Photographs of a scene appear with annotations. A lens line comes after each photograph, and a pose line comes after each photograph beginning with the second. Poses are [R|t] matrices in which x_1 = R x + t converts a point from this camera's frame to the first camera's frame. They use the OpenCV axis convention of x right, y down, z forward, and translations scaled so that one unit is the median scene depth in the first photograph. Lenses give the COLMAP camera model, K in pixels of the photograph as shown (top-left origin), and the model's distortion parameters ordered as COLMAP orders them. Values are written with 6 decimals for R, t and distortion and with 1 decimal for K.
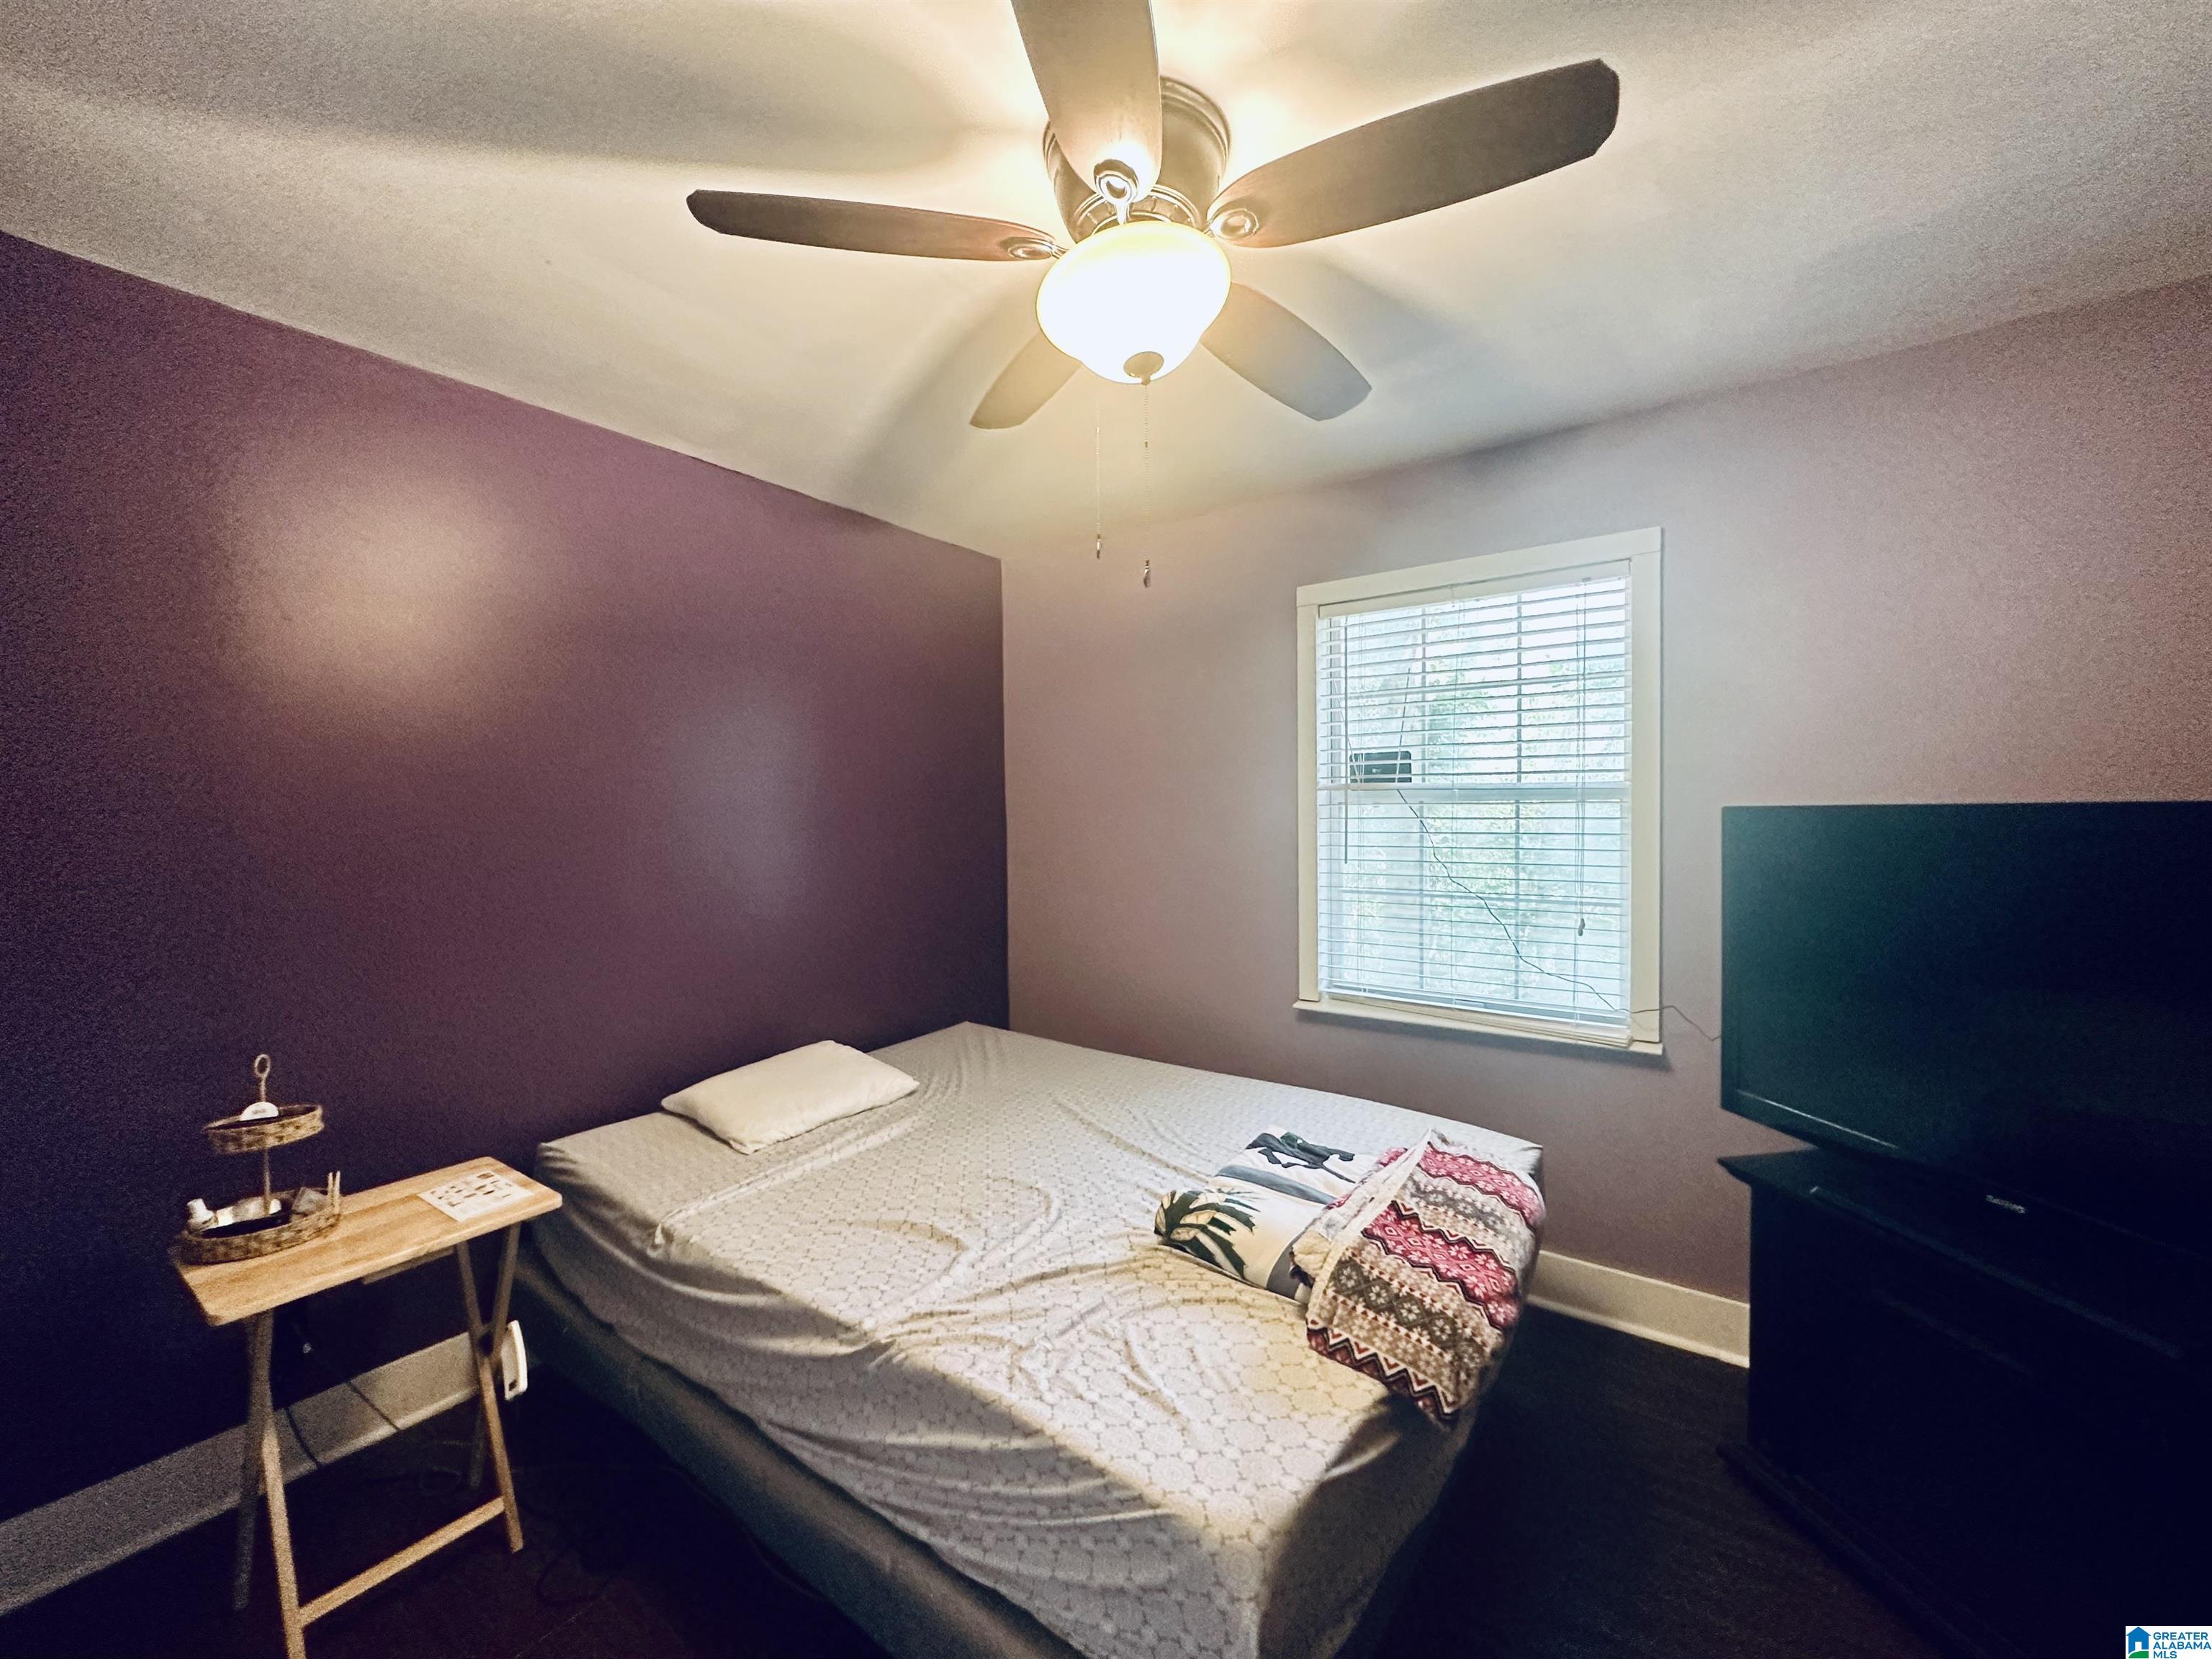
lens RADIAL K [[882.7, 0, 1106.0], [0, 882.7, 829.5], [0, 0, 1]] dist [-0.000463, 0.000082]
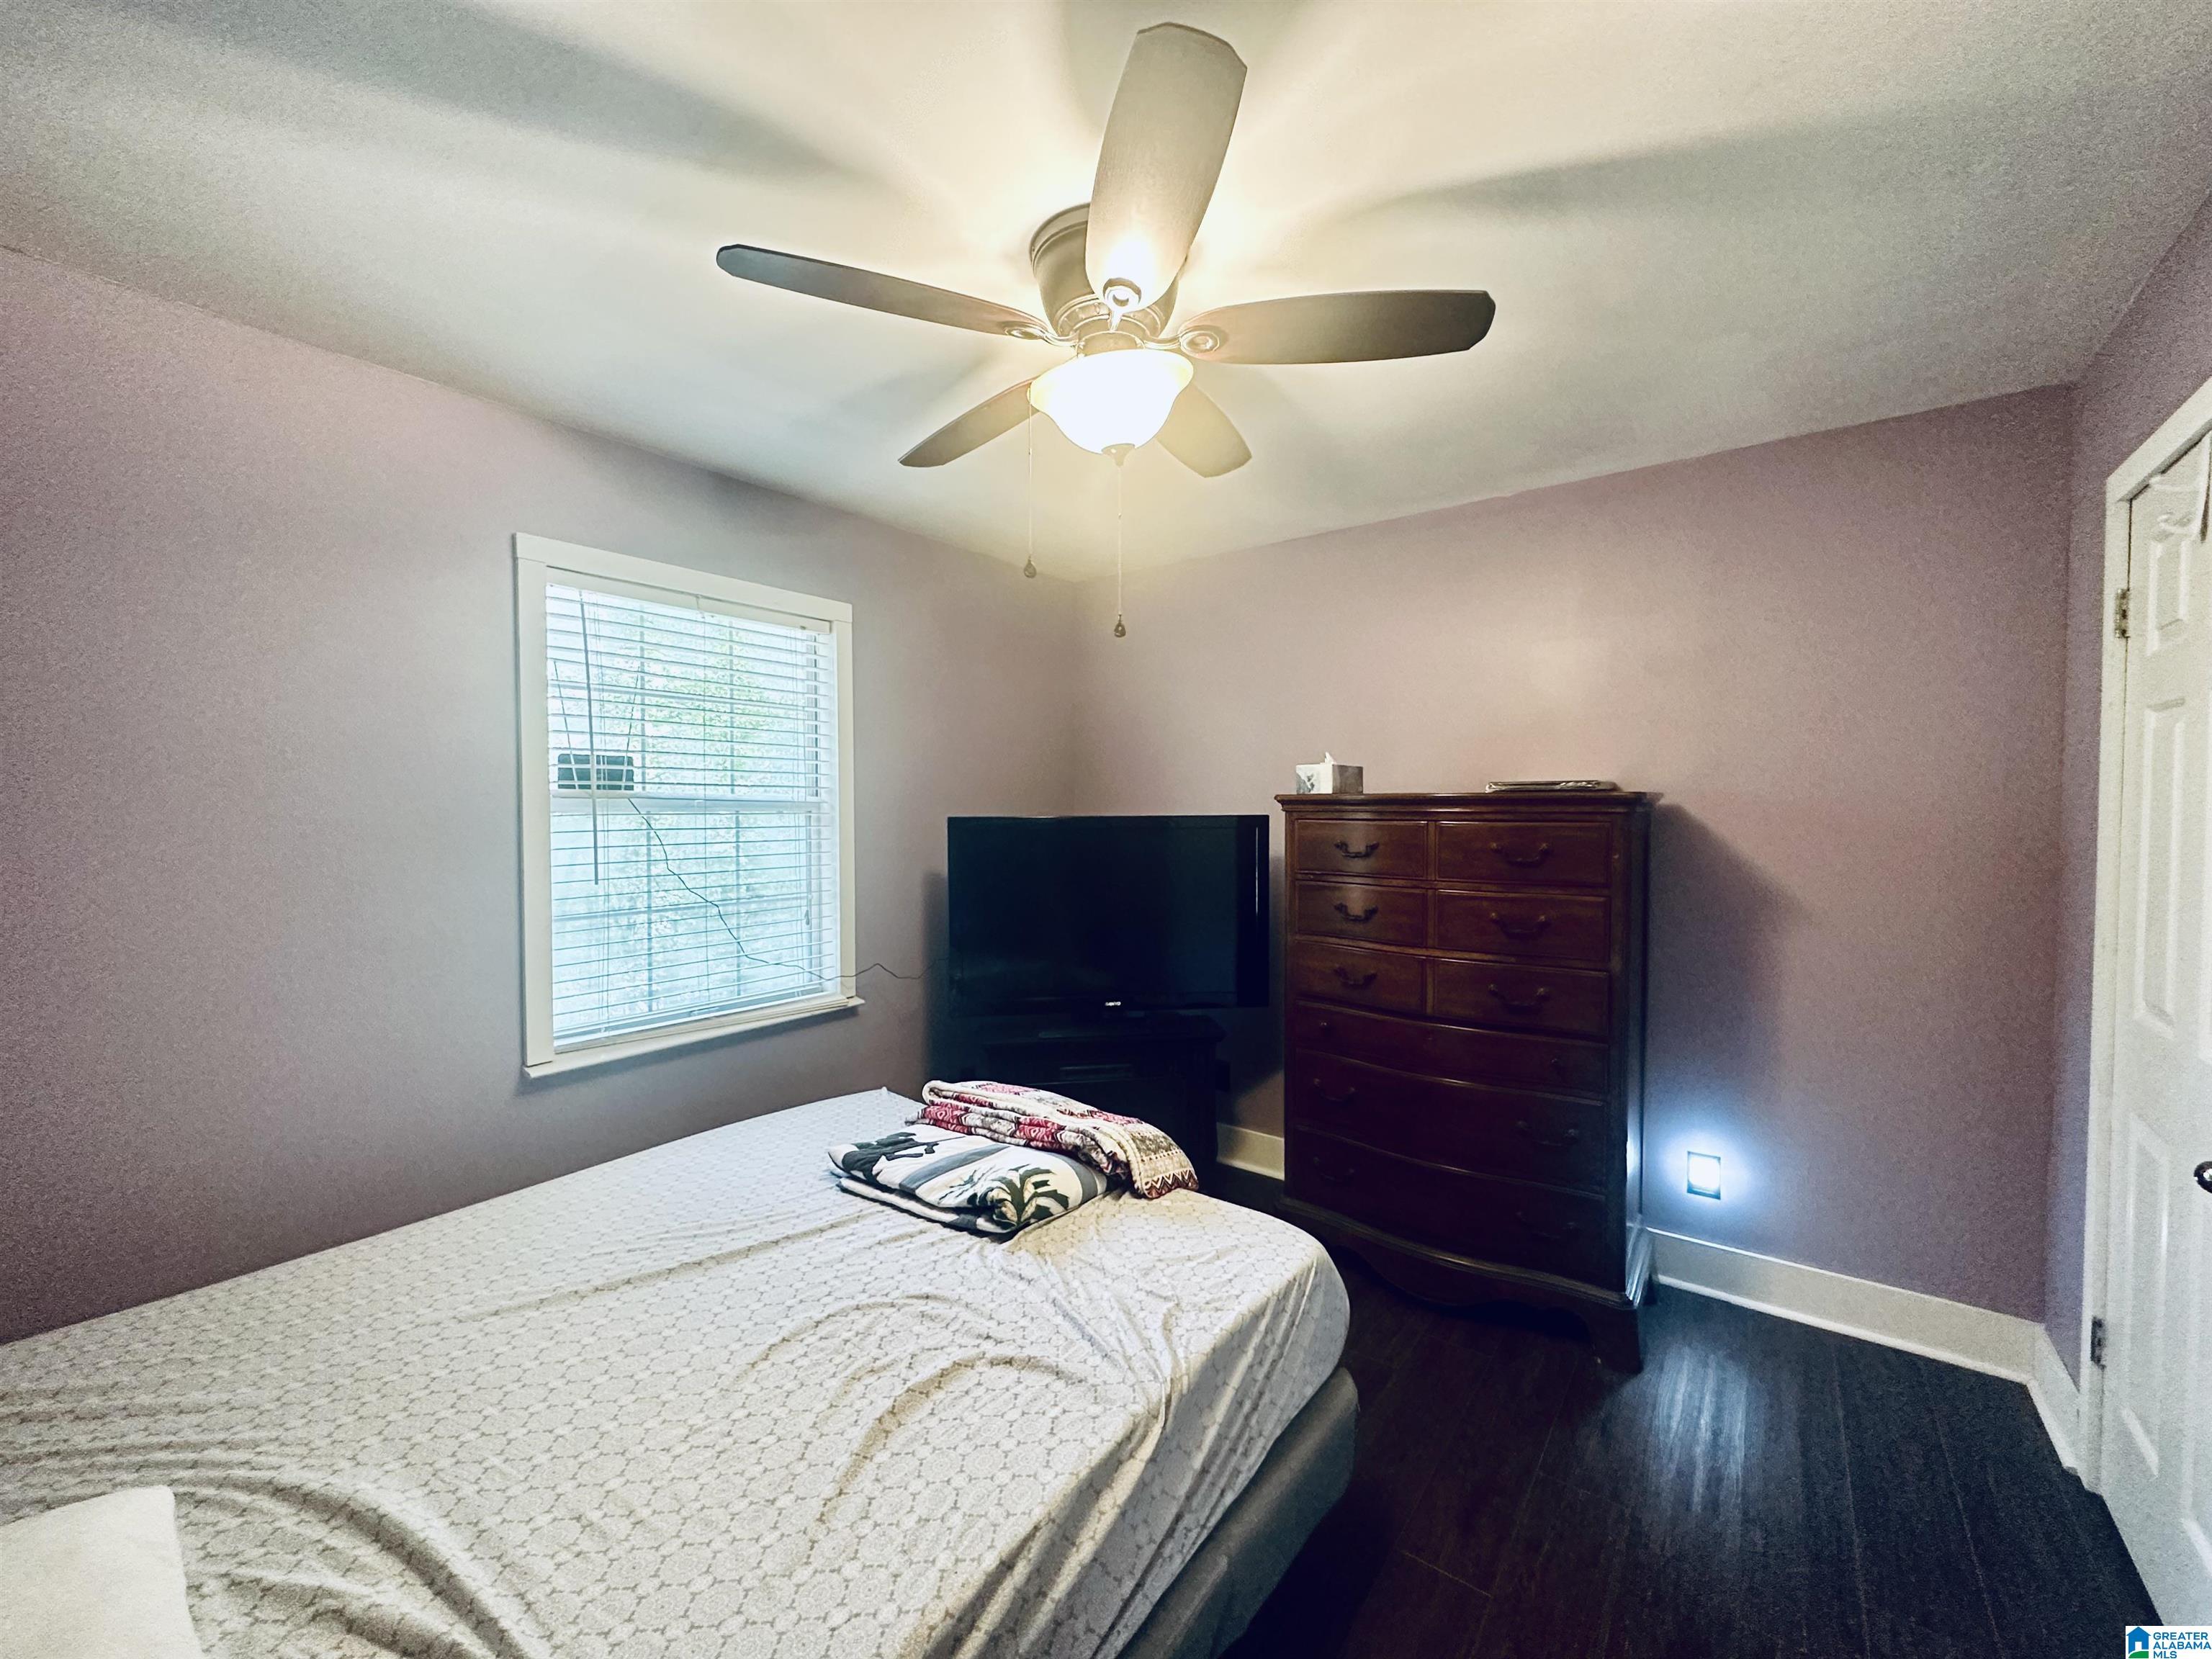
lens RADIAL K [[882.7, 0, 1106.0], [0, 882.7, 829.5], [0, 0, 1]] dist [-0.000463, 0.000082]
pose [[0.013029, -0.018722, 0.999740, -0.747128], [0.022481, 0.999577, 0.018426, -0.025277], [-0.999662, 0.022235, 0.013444, 0.655509]]
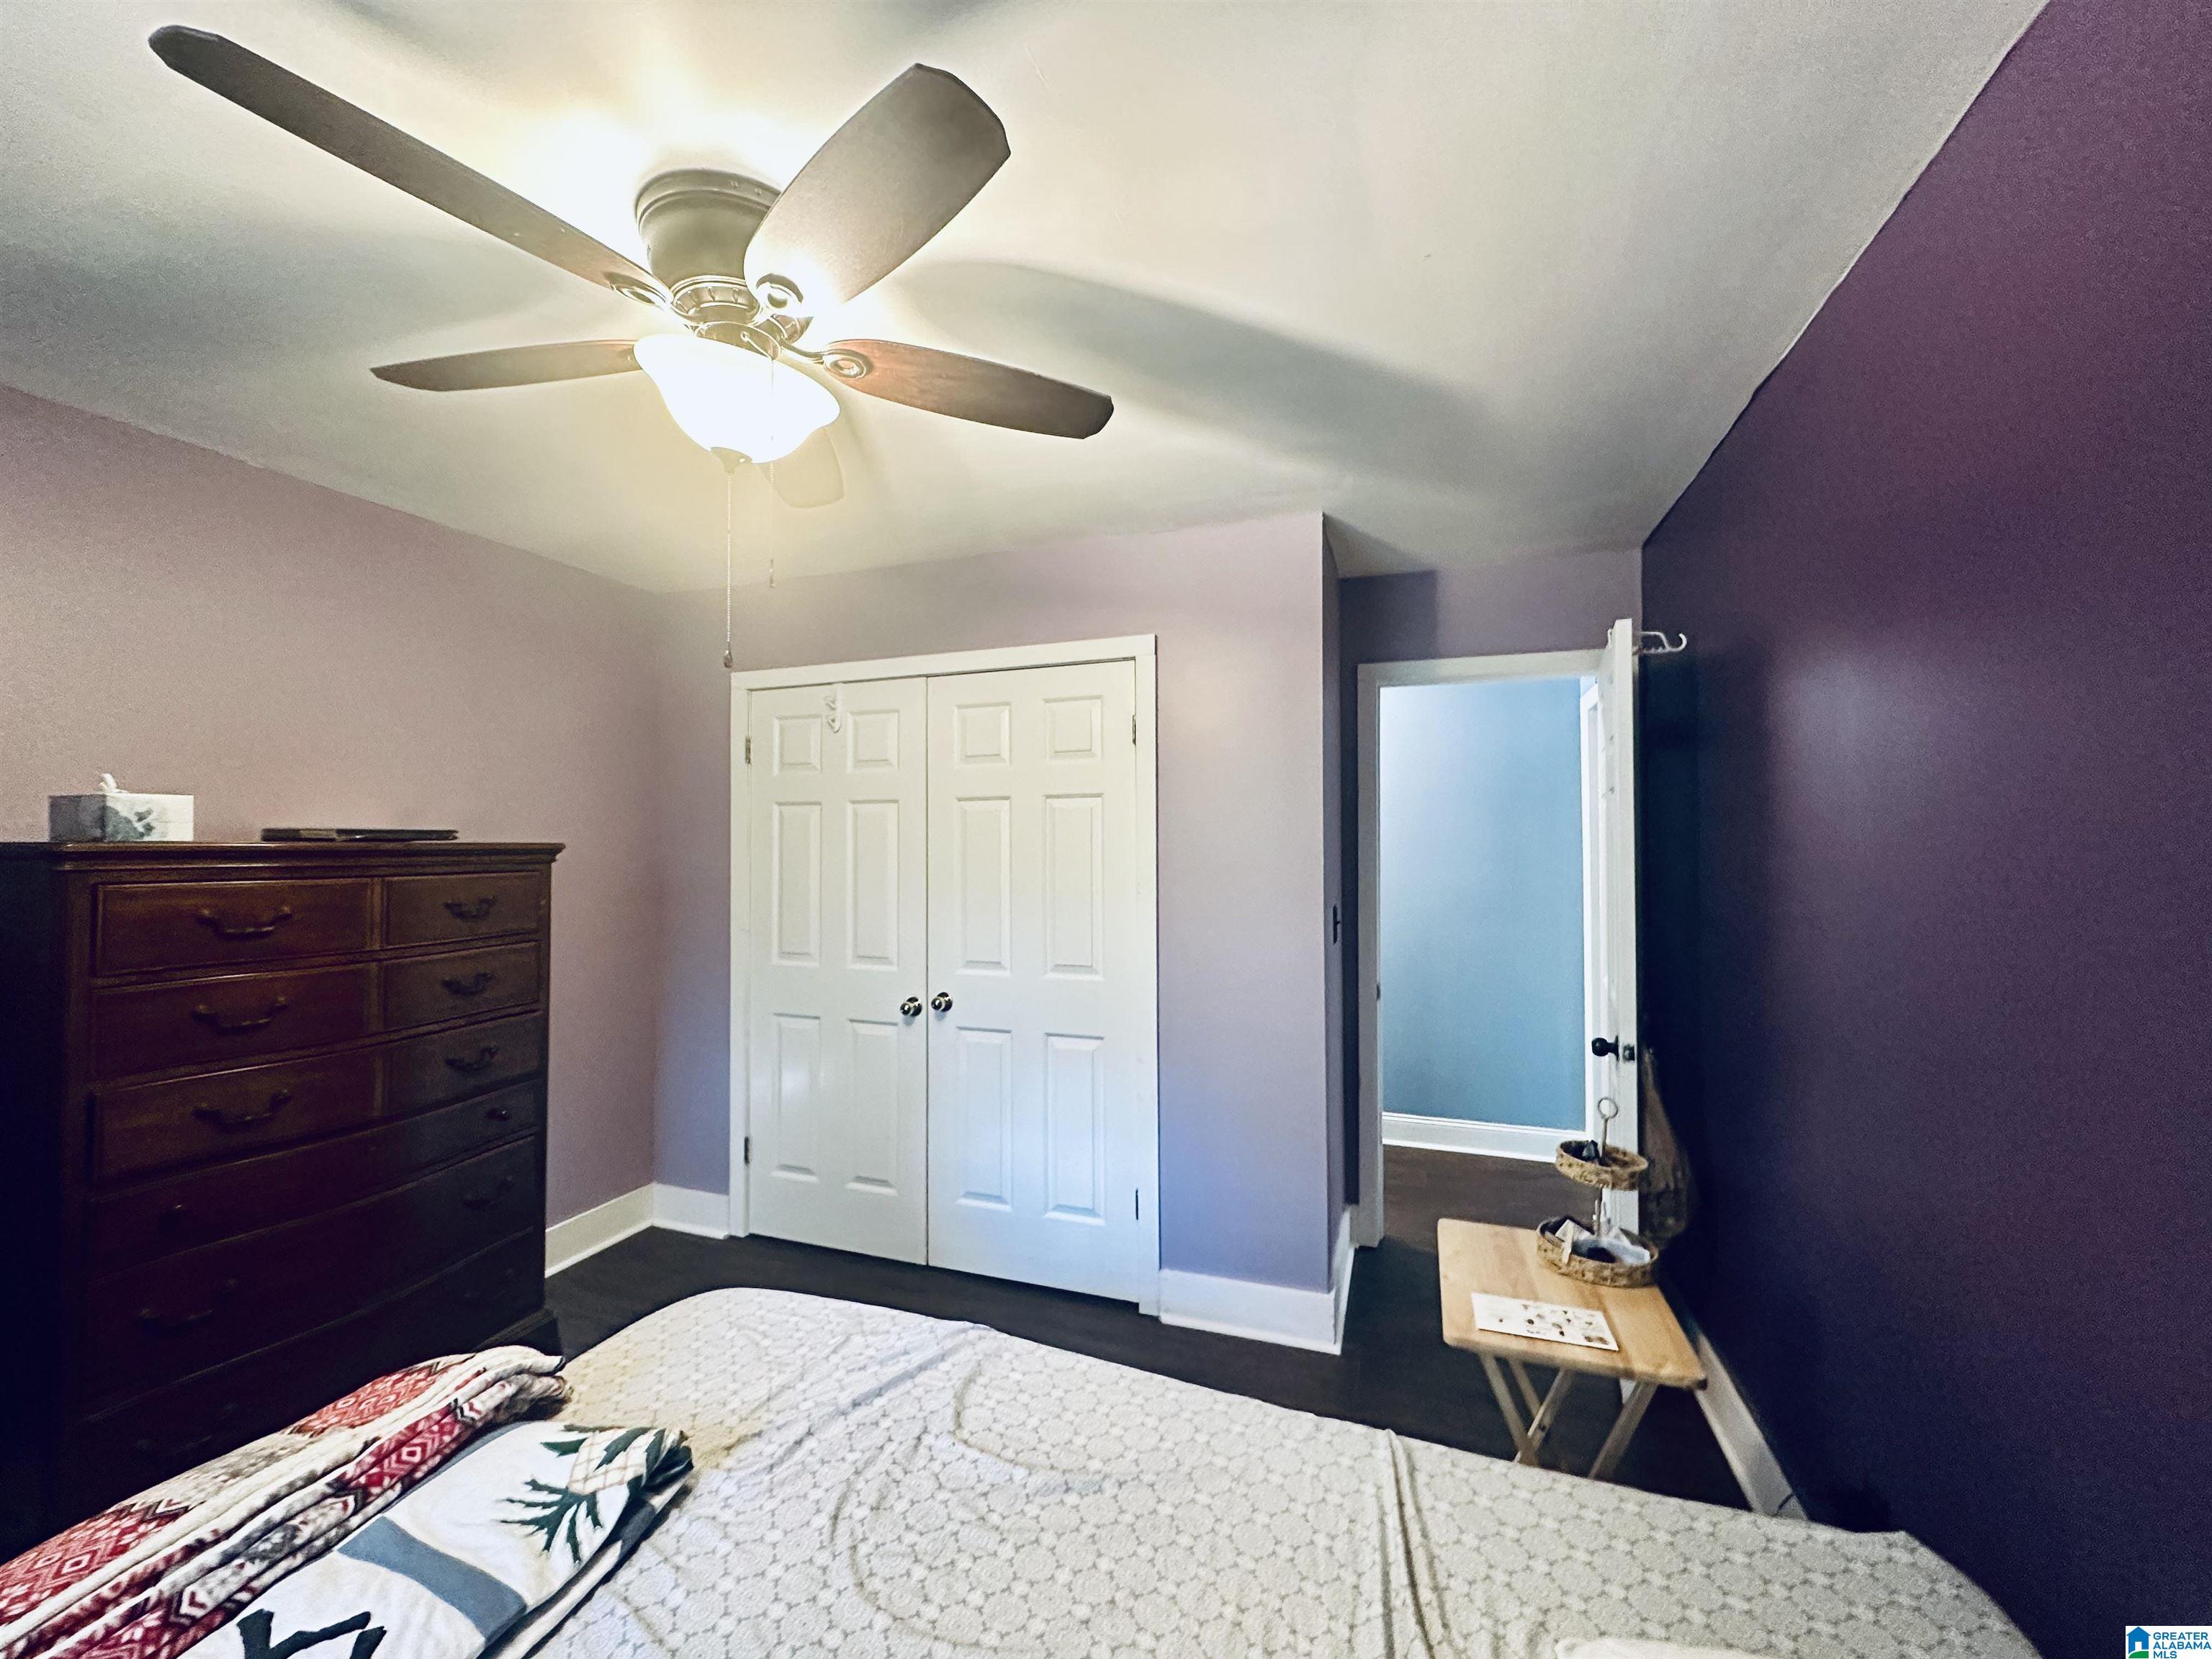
lens RADIAL K [[882.7, 0, 1106.0], [0, 882.7, 829.5], [0, 0, 1]] dist [-0.000463, 0.000082]
pose [[-0.959067, 0.005480, -0.283127, -0.047003], [0.004003, 0.999975, 0.005797, -0.059972], [0.283151, 0.004427, -0.959065, 1.383163]]
